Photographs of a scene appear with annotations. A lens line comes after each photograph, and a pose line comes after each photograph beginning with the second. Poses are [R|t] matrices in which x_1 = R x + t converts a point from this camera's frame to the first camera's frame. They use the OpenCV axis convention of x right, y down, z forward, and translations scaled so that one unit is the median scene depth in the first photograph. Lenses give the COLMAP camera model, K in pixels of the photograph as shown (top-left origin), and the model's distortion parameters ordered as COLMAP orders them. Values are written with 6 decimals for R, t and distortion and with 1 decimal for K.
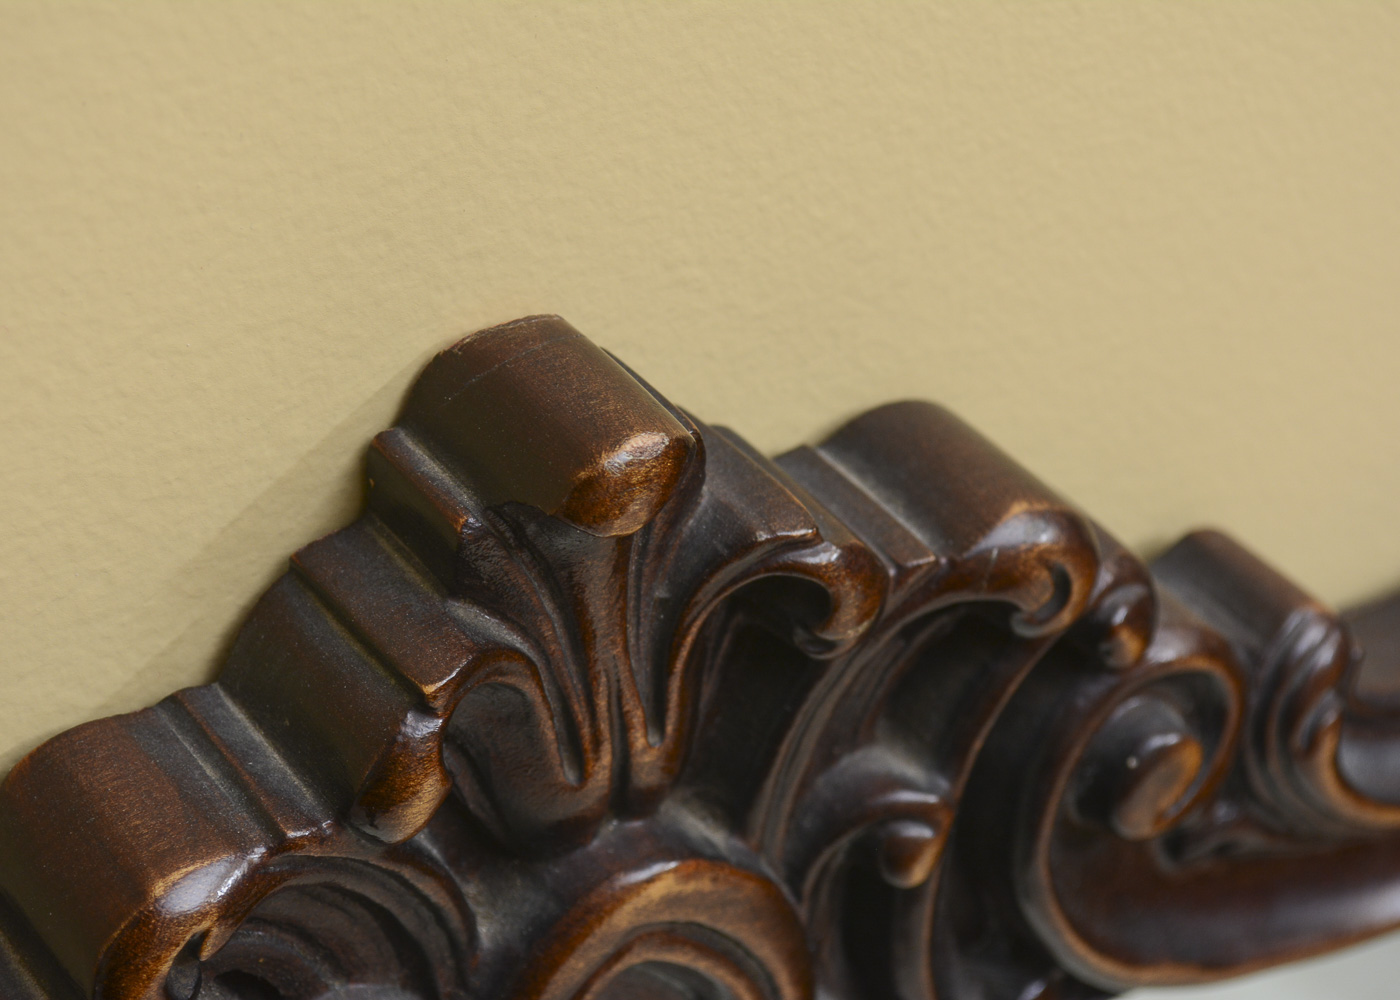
lens RADIAL K [[3385.6, 0, 717.6], [0, 3385.6, 541.3], [0, 0, 1]] dist [0.040310, 0.000000]
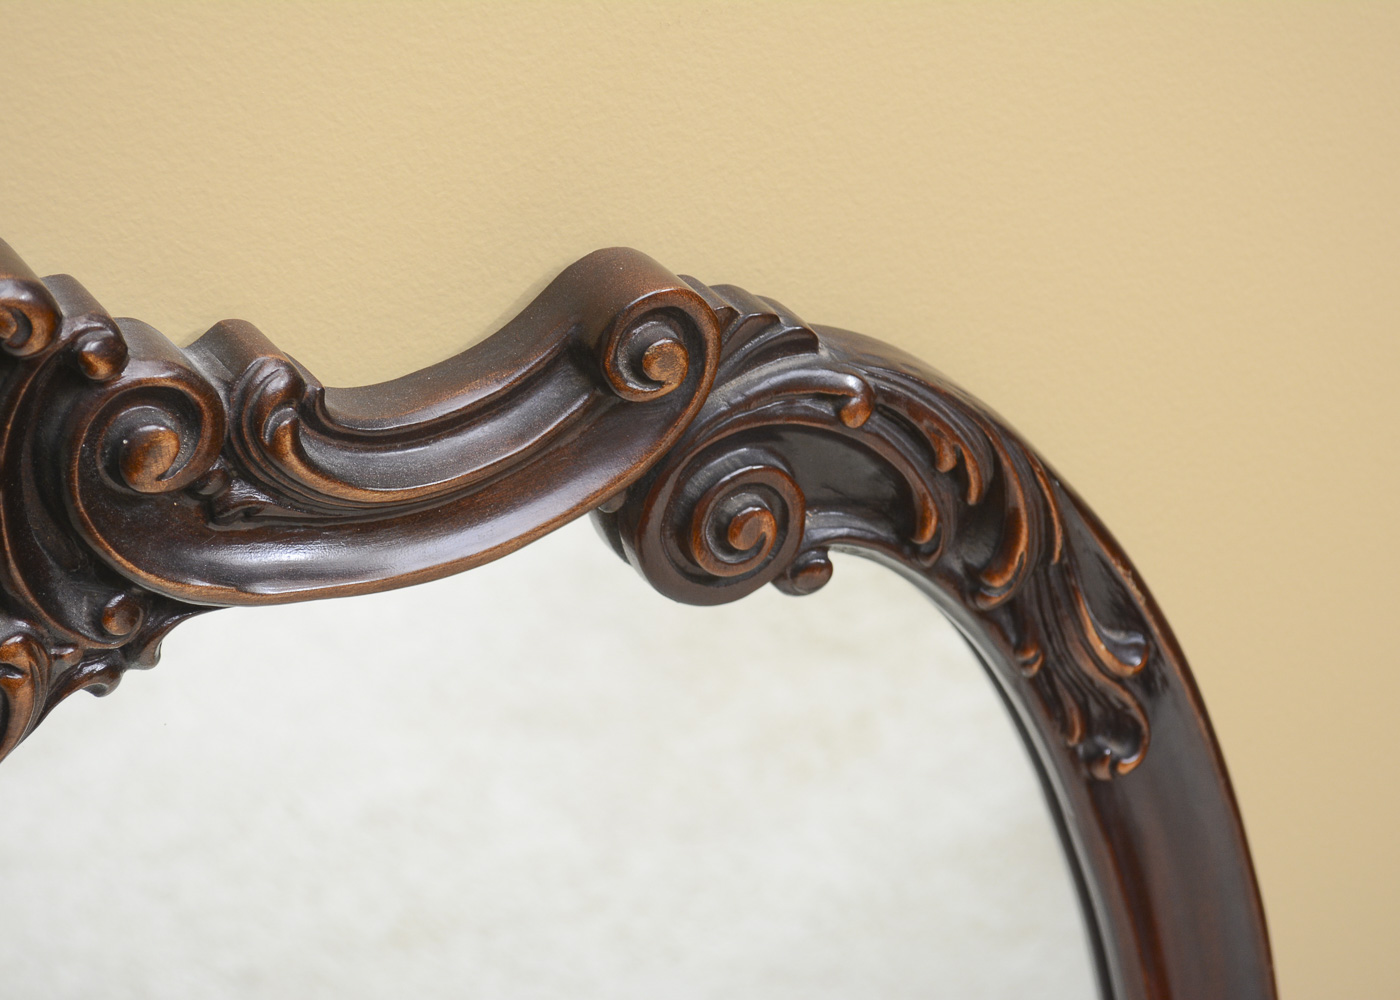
lens RADIAL K [[3385.6, 0, 696.1], [0, 3385.6, 502.0], [0, 0, 1]] dist [0.040310, 0.000000]
pose [[0.989807, -0.055044, -0.131350, 0.698375], [0.045129, 0.995986, -0.077301, 0.267175], [0.135078, 0.070586, 0.988318, -0.701162]]
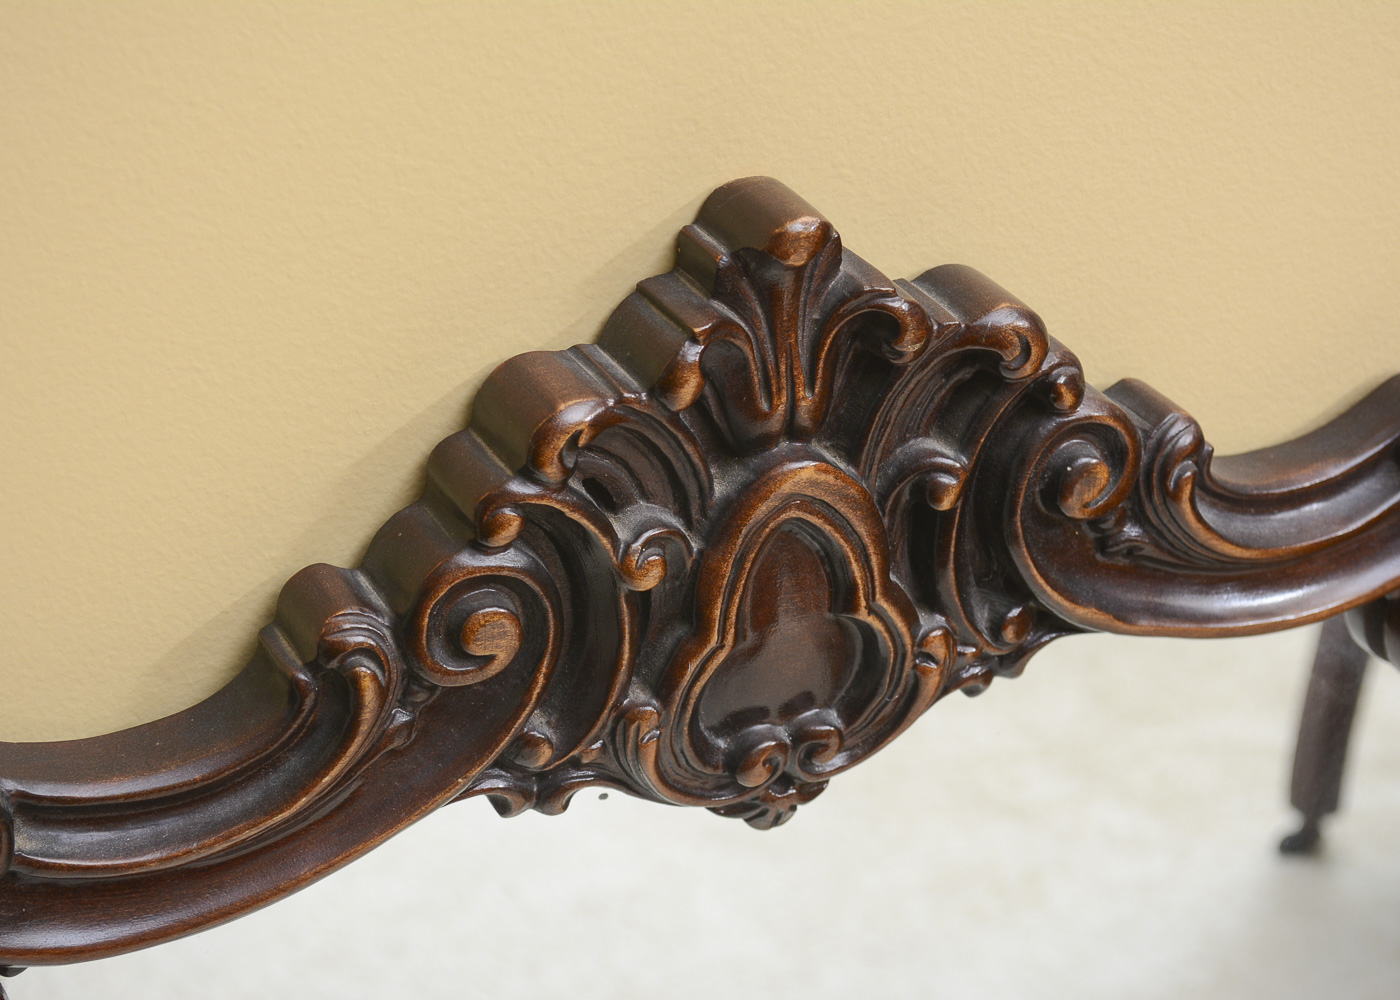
lens RADIAL K [[3040.5, 0, 704.2], [0, 3040.5, 501.4], [0, 0, 1]] dist [0.016600, 0.000000]
pose [[0.990720, 0.068282, -0.117519, 0.136070], [-0.084674, 0.986427, -0.140686, 0.379824], [0.106317, 0.149331, 0.983055, -0.767740]]
